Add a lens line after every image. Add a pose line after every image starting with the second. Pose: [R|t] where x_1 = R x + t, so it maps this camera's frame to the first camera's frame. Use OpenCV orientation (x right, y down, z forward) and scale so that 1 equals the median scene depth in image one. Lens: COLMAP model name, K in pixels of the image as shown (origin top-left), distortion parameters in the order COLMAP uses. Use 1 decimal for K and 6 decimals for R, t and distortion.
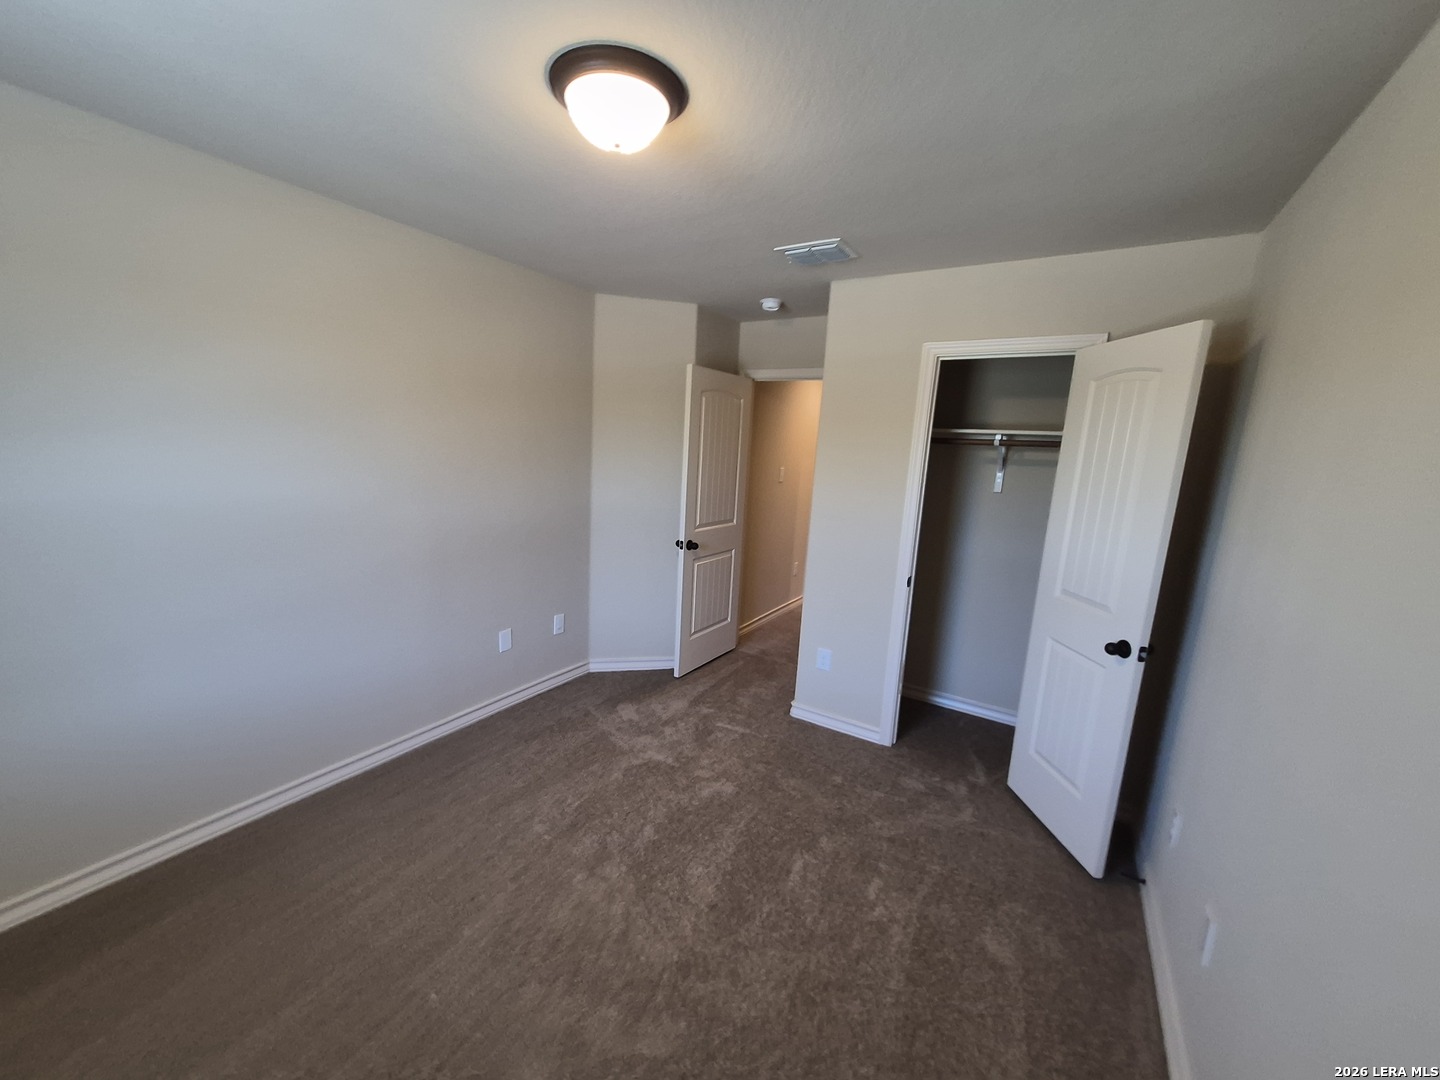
lens RADIAL K [[565.0, 0, 716.2], [0, 565.0, 550.7], [0, 0, 1]] dist [0.006583, -0.000724]
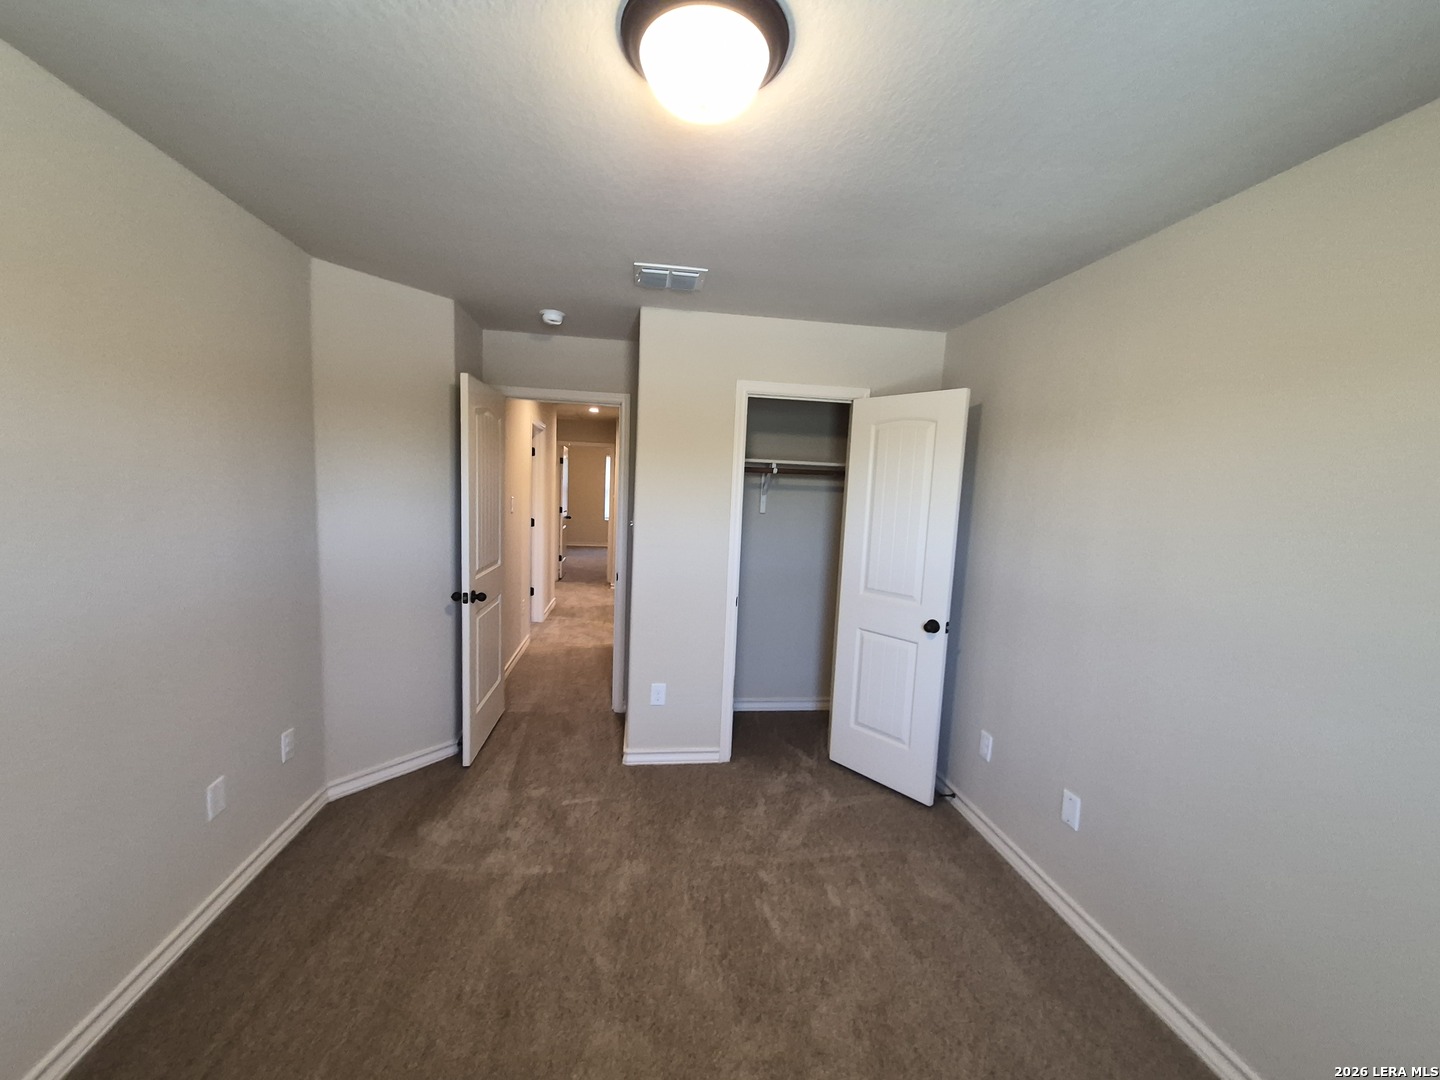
lens RADIAL K [[565.0, 0, 709.6], [0, 565.0, 544.2], [0, 0, 1]] dist [0.006583, -0.000724]
pose [[0.767317, -0.083750, 0.635775, -0.383897], [0.112725, 0.993613, -0.005160, -0.053187], [-0.631283, 0.075627, 0.771857, 0.214874]]
